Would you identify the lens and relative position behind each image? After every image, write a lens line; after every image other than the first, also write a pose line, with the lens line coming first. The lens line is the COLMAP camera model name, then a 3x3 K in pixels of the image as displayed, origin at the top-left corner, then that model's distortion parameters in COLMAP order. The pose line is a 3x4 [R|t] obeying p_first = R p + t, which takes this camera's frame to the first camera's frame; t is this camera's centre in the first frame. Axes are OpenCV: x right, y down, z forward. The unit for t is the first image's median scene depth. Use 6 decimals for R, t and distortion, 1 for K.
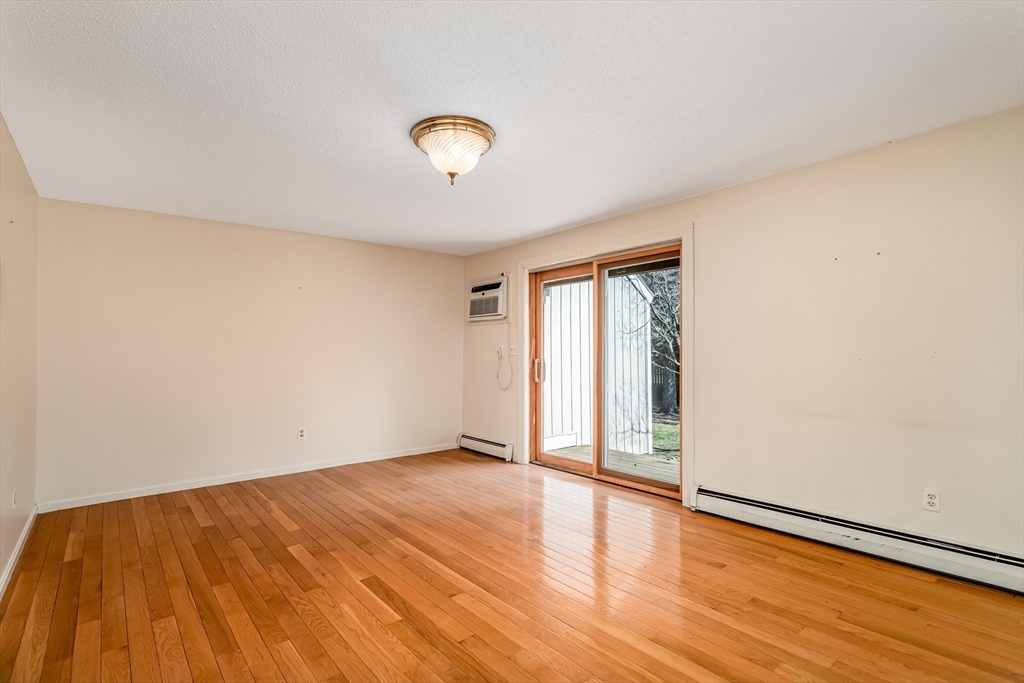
lens RADIAL K [[498.7, 0, 513.6], [0, 498.7, 348.7], [0, 0, 1]] dist [0.000360, -0.000106]
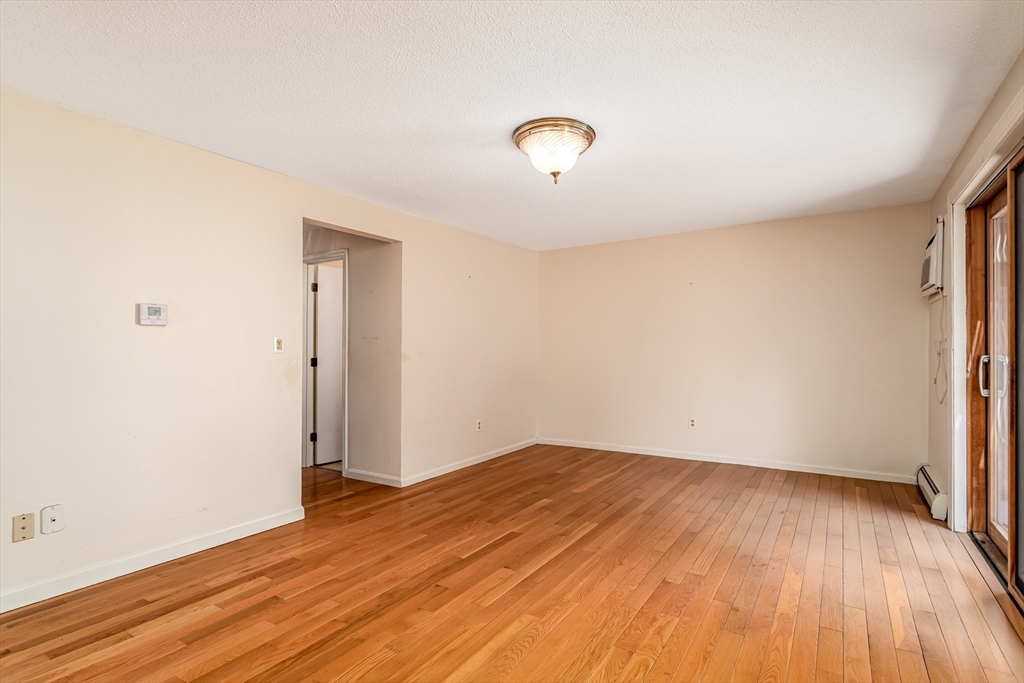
lens RADIAL K [[498.7, 0, 521.5], [0, 498.7, 345.1], [0, 0, 1]] dist [0.000360, -0.000106]
pose [[0.301945, -0.001935, -0.953323, 0.746004], [0.012369, 0.999922, 0.001888, 0.000593], [0.953245, -0.012361, 0.301945, 0.556789]]
